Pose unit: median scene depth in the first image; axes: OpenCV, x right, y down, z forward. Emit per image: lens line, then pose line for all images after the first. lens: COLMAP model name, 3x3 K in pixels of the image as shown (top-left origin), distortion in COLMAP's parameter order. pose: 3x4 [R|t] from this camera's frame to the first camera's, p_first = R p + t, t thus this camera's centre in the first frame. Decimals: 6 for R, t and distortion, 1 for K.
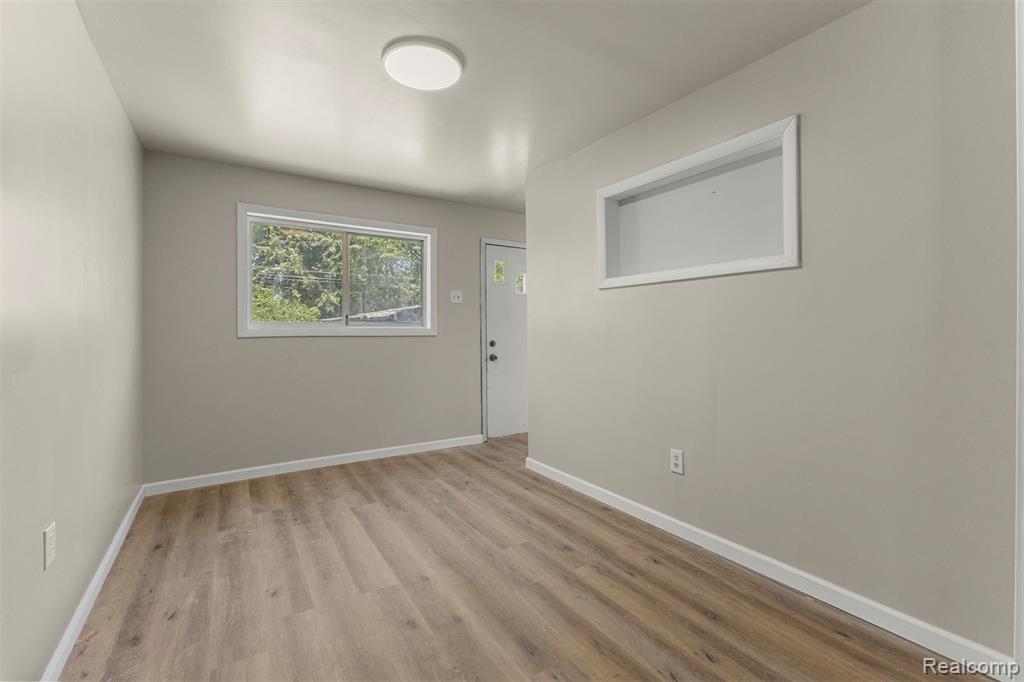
lens RADIAL K [[451.9, 0, 514.5], [0, 451.9, 330.9], [0, 0, 1]] dist [0.009703, 0.000291]
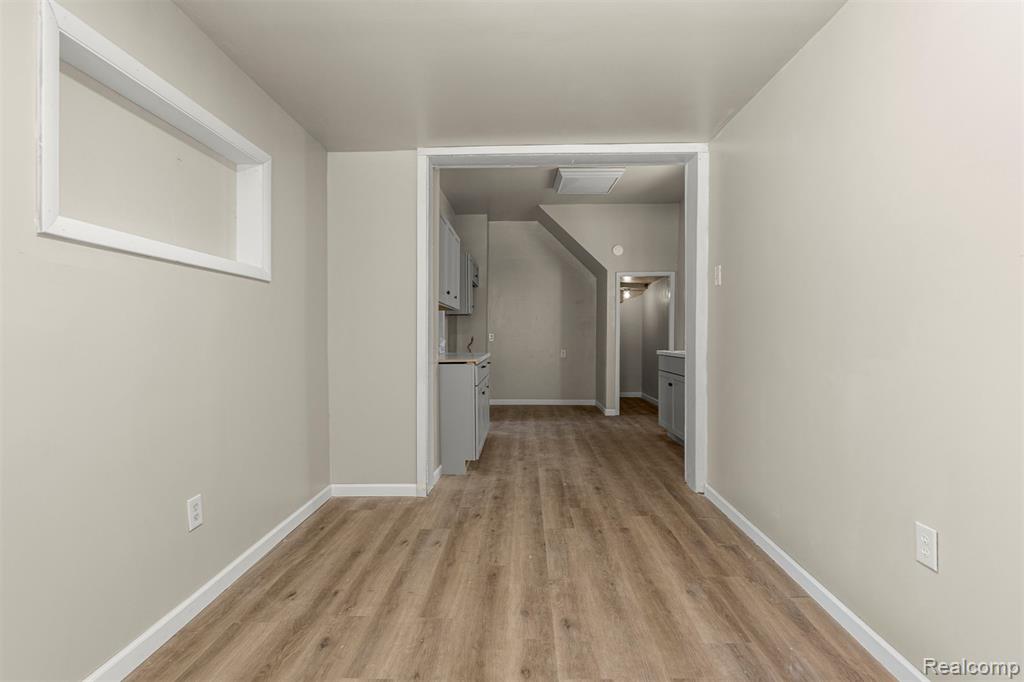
lens RADIAL K [[480.2, 0, 512.0], [0, 480.2, 341.0], [0, 0, 1]] dist [0.000037, 0.000033]
pose [[-0.832473, 0.005304, 0.554040, -0.649252], [0.012375, 0.999883, 0.009022, 0.014187], [-0.553927, 0.014367, -0.832441, 1.761593]]
